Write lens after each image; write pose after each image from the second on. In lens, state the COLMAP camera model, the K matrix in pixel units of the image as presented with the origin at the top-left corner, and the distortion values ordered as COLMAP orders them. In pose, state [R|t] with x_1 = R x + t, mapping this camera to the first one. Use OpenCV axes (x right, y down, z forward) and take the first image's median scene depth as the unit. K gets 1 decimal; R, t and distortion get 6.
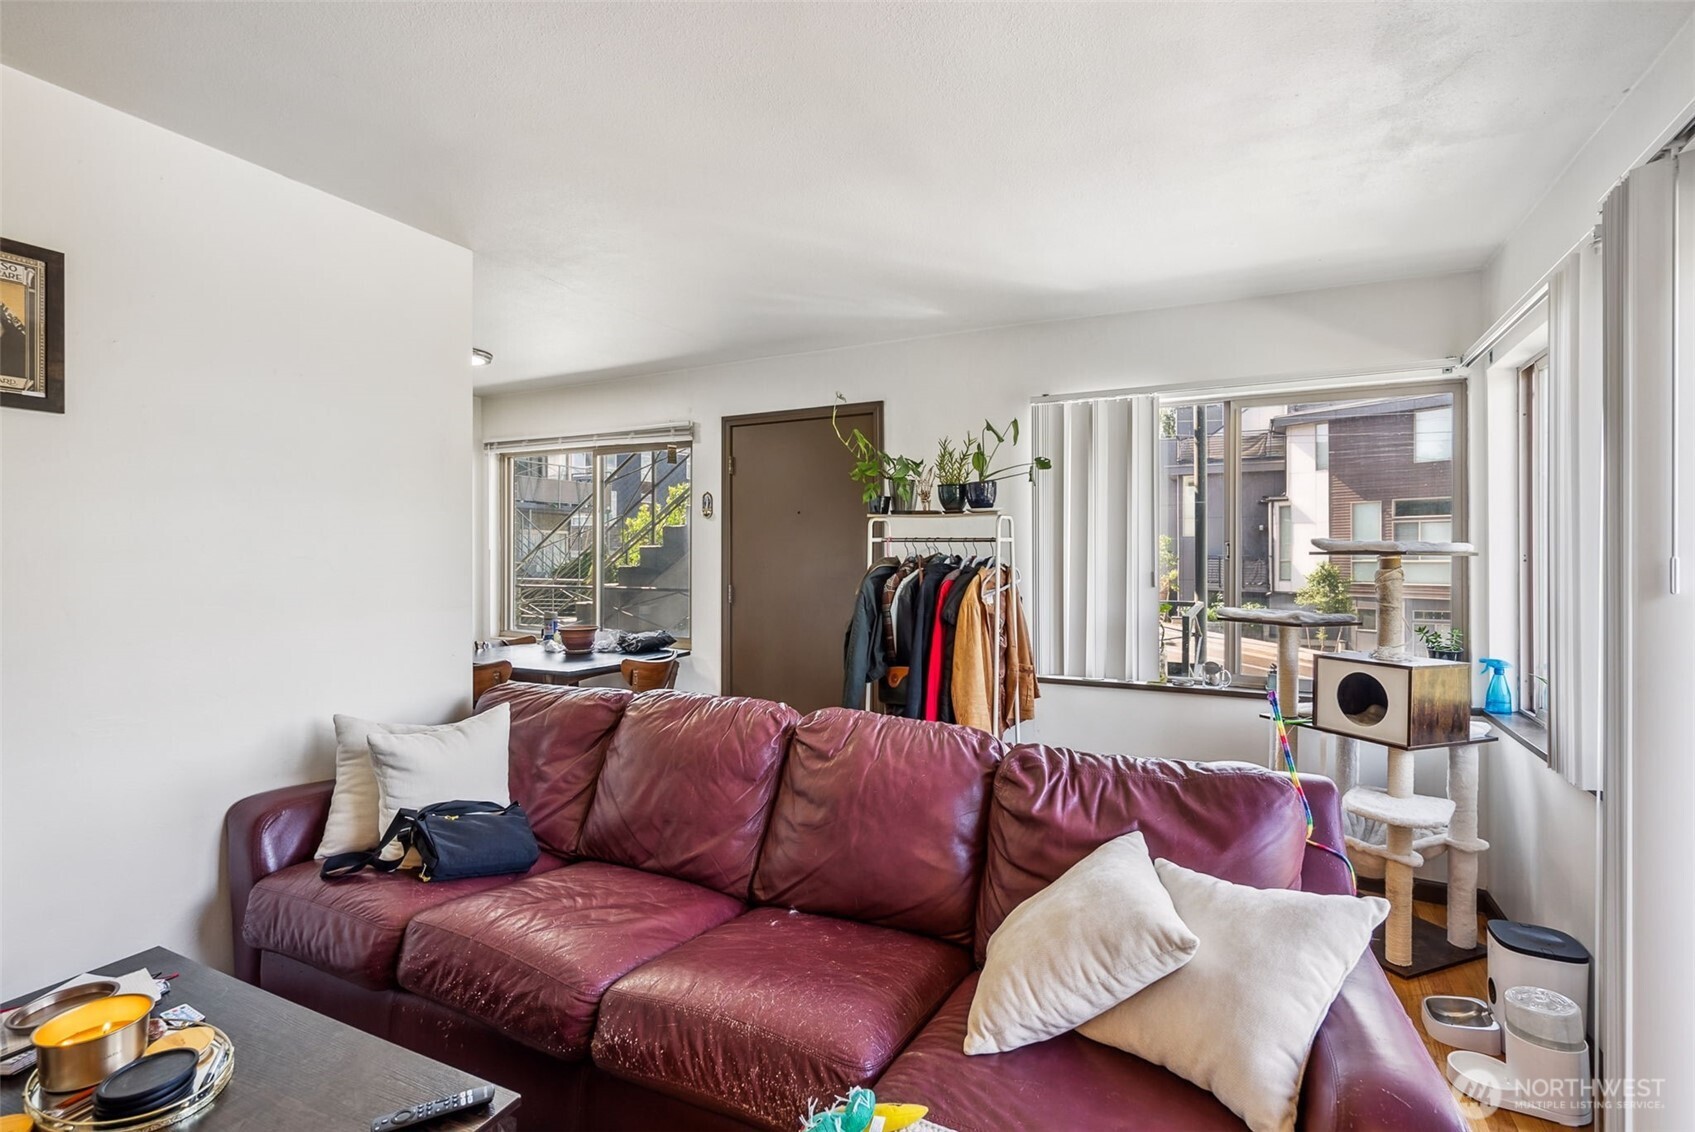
lens RADIAL K [[788.4, 0, 851.3], [0, 788.4, 556.3], [0, 0, 1]] dist [0.002116, 0.000034]
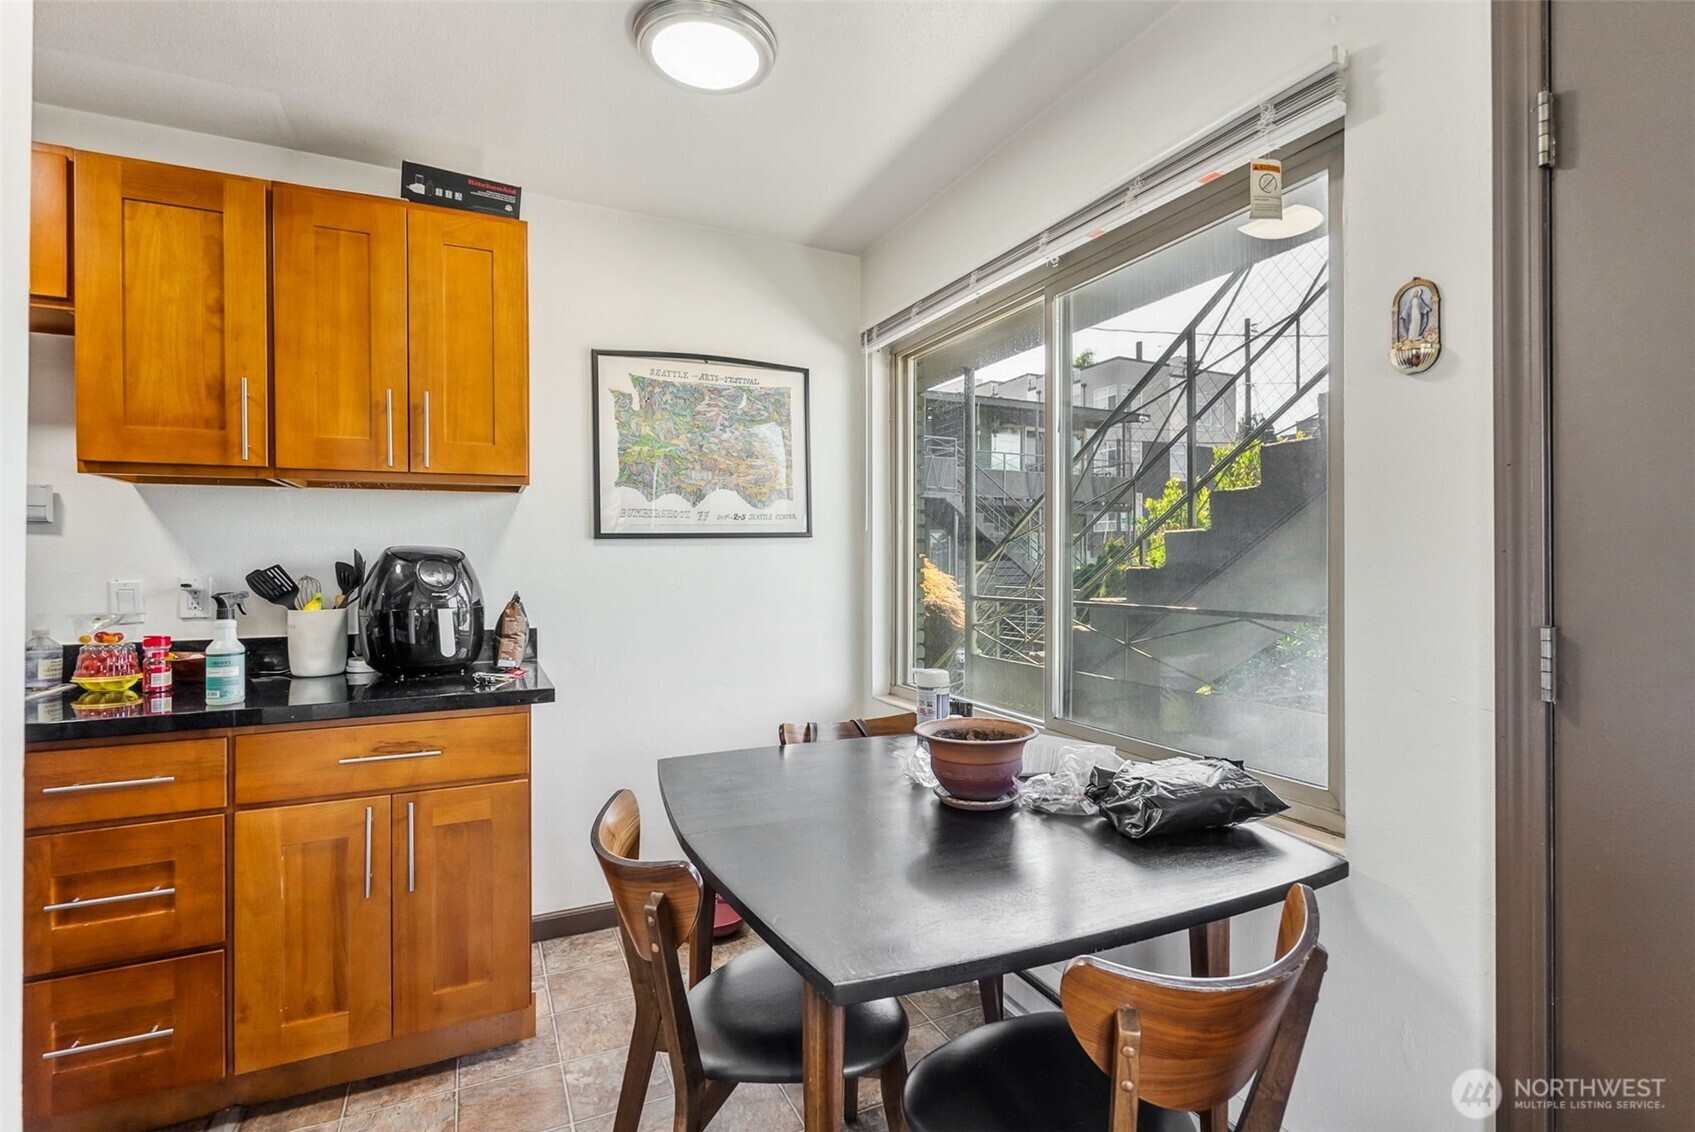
lens RADIAL K [[788.4, 0, 844.6], [0, 788.4, 560.2], [0, 0, 1]] dist [0.002116, 0.000034]
pose [[0.794835, -0.004391, -0.606810, -0.172388], [0.000590, 0.999979, -0.006464, 0.017374], [0.606825, 0.004780, 0.794821, 0.656776]]
